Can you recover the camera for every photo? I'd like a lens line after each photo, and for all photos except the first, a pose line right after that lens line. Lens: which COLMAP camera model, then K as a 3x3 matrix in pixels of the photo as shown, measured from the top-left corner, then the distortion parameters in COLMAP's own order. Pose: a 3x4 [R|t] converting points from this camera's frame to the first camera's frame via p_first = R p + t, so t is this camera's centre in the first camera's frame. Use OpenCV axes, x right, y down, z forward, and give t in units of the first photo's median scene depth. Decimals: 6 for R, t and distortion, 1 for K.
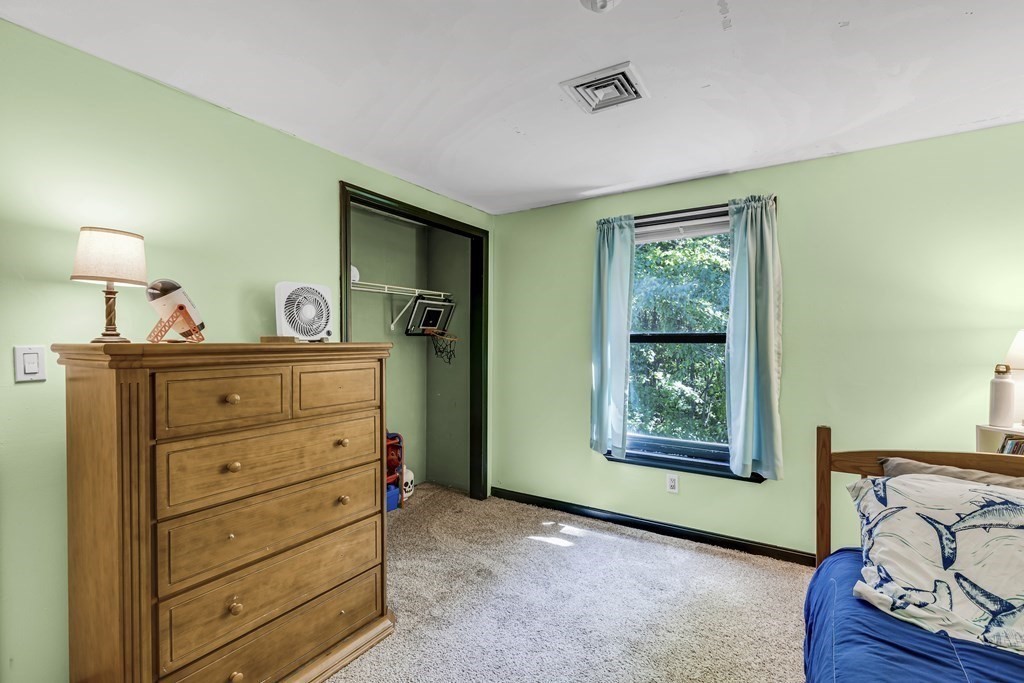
lens RADIAL K [[452.5, 0, 515.0], [0, 452.5, 343.4], [0, 0, 1]] dist [-0.001005, -0.000315]
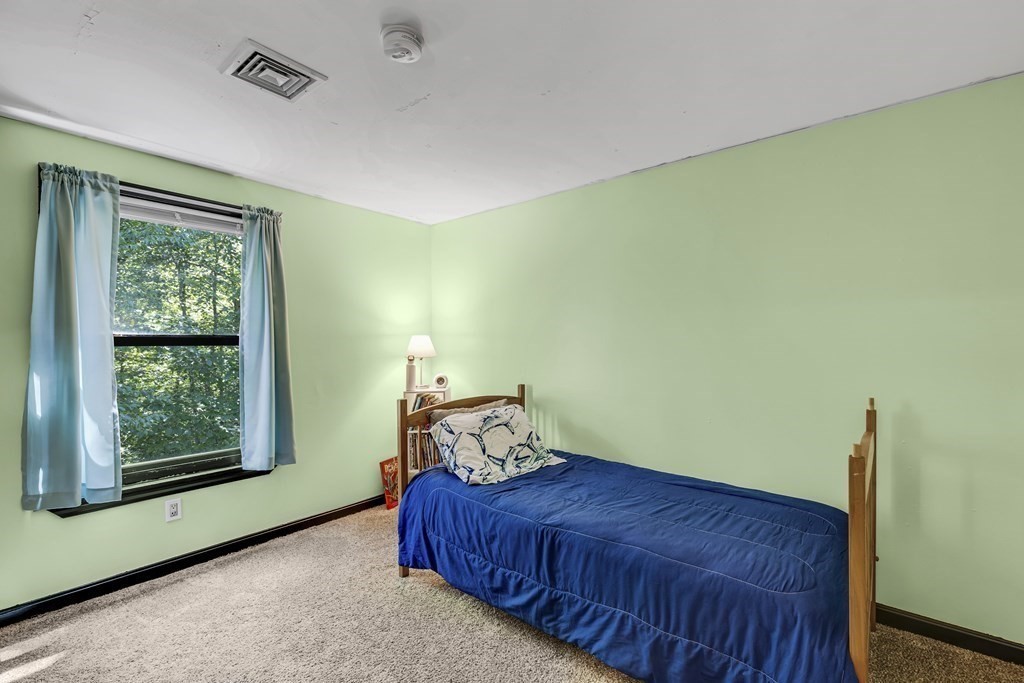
lens RADIAL K [[452.5, 0, 515.0], [0, 452.5, 343.4], [0, 0, 1]] dist [-0.001005, -0.000315]
pose [[0.119772, -0.002202, 0.992799, -0.457680], [0.010557, 0.999944, 0.000944, 0.001145], [-0.992745, 0.010368, 0.119789, 0.274894]]
